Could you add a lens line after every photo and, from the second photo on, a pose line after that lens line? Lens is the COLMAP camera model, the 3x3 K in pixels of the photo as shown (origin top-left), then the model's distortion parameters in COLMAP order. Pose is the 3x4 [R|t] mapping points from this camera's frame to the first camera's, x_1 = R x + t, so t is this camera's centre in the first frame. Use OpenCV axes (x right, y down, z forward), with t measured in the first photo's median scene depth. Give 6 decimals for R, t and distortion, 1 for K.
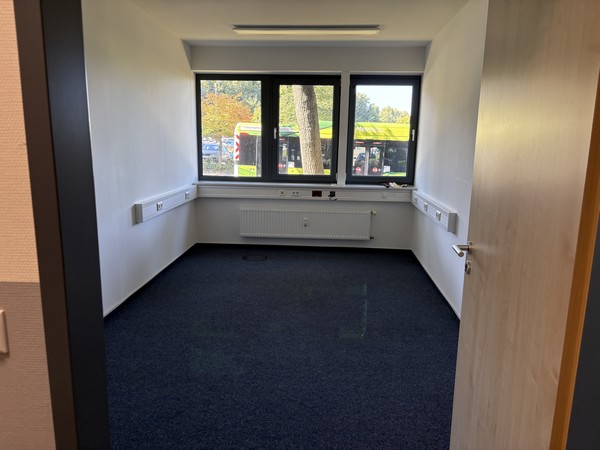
lens RADIAL K [[421.0, 0, 300.0], [0, 421.0, 225.0], [0, 0, 1]] dist [0.003920, 0.000609]
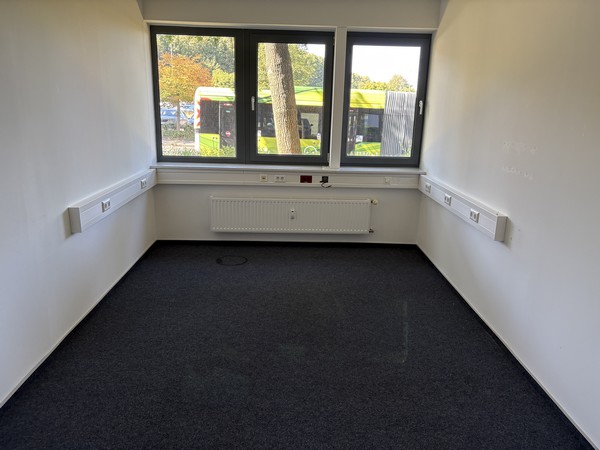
lens RADIAL K [[435.0, 0, 303.0], [0, 435.0, 222.1], [0, 0, 1]] dist [0.000221, -0.000517]
pose [[0.996220, -0.015338, 0.085502, -0.039063], [0.009975, 0.997976, 0.062801, -0.043619], [-0.086293, -0.061711, 0.994357, 0.152495]]
